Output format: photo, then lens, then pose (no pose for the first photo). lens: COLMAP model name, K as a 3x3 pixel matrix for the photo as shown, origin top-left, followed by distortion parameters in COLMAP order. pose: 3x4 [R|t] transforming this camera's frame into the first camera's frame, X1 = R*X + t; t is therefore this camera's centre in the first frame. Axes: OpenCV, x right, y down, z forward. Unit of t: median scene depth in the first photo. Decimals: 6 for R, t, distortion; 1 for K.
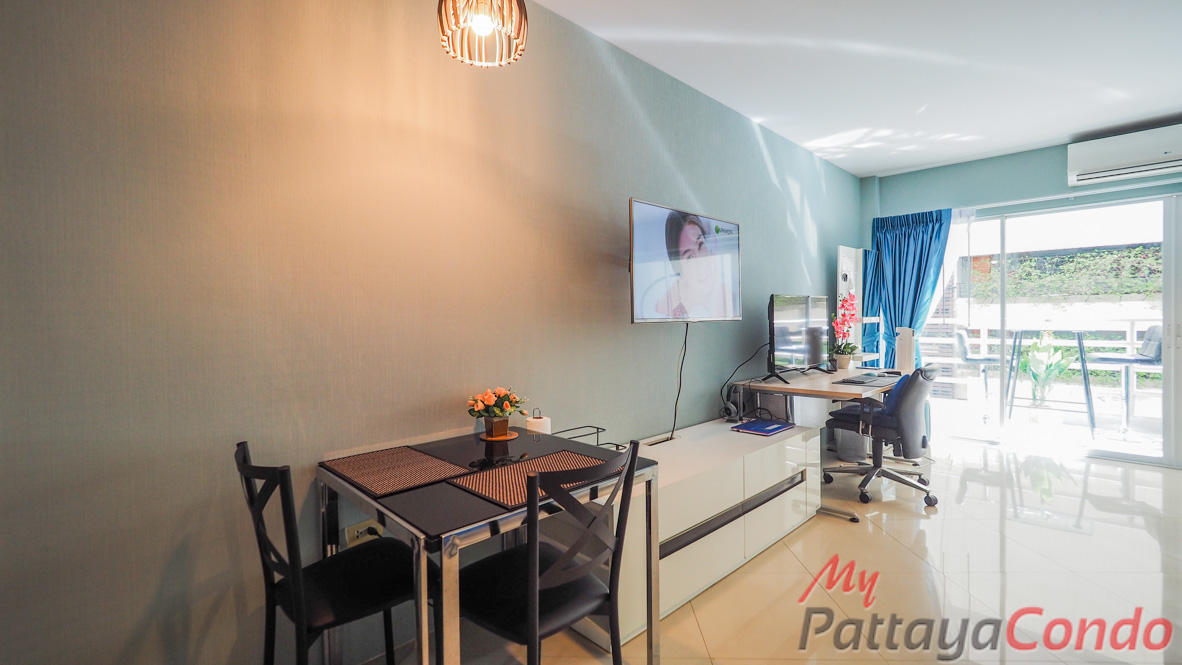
lens RADIAL K [[501.8, 0, 581.4], [0, 501.8, 324.7], [0, 0, 1]] dist [0.000636, 0.000512]
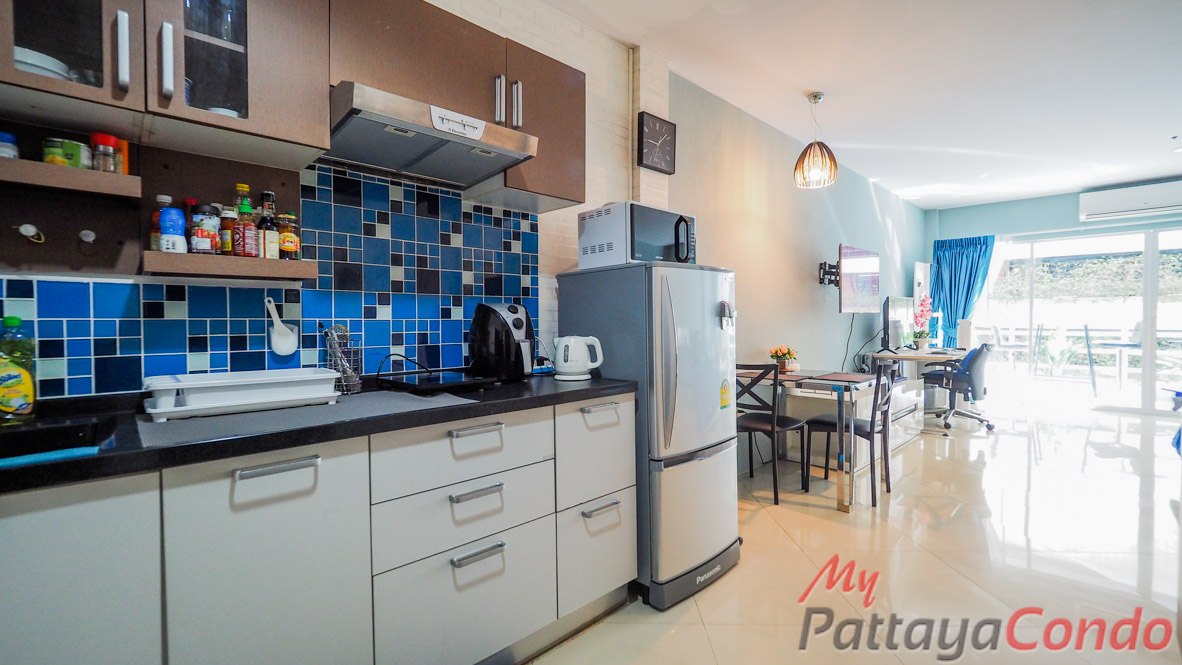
lens RADIAL K [[503.9, 0, 575.0], [0, 503.9, 330.8], [0, 0, 1]] dist [-0.002717, -0.000472]
pose [[0.999882, 0.006184, -0.014060, -0.376657], [-0.005984, 0.999881, 0.014214, 0.019648], [0.014147, -0.014128, 0.999800, -0.383319]]
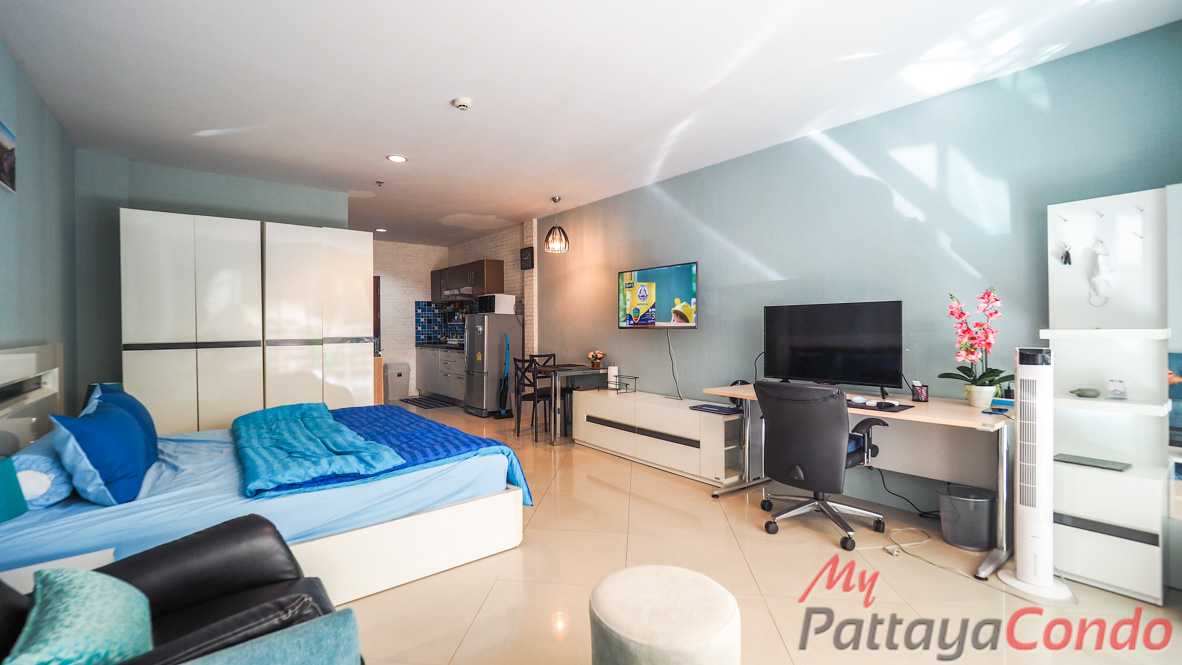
lens RADIAL K [[501.8, 0, 581.4], [0, 501.8, 324.7], [0, 0, 1]] dist [0.000636, 0.000512]
pose [[-0.091797, 0.015483, -0.995657, 1.021350], [0.001289, 0.999880, 0.015430, -0.027301], [0.995777, 0.000133, -0.091806, 0.462681]]
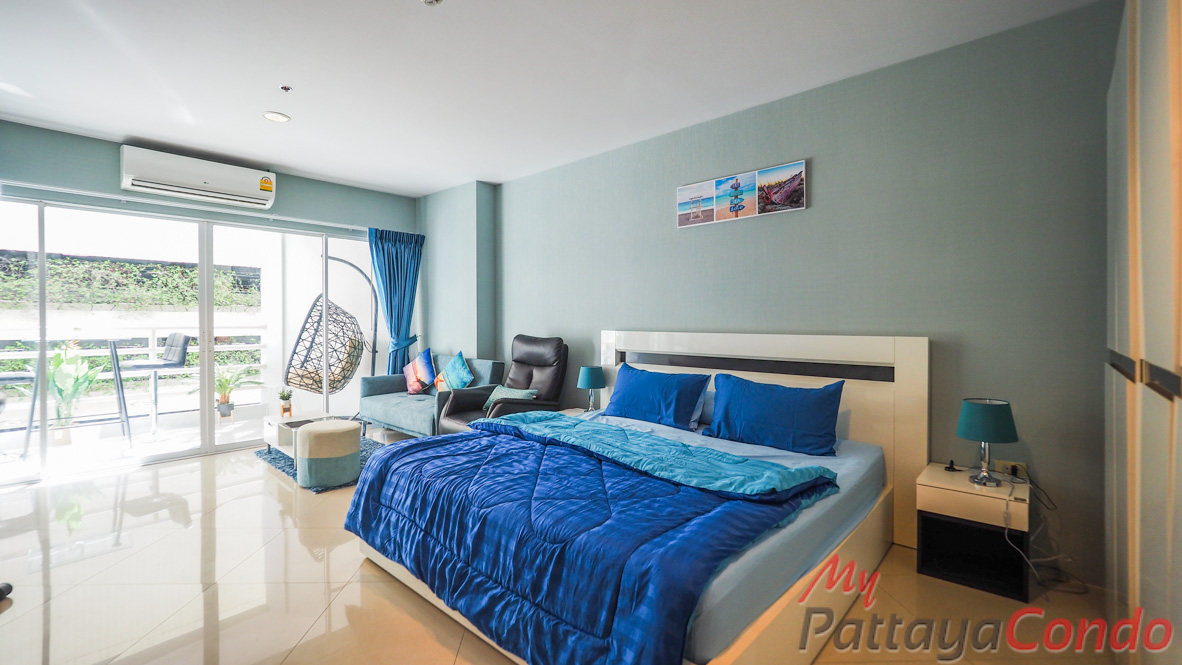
lens RADIAL K [[501.8, 0, 581.4], [0, 501.8, 324.7], [0, 0, 1]] dist [0.000636, 0.000512]
pose [[-0.048018, 0.002844, 0.998842, -0.022618], [0.015115, 0.999884, -0.002120, -0.000094], [-0.998732, 0.014996, -0.048055, 0.145123]]
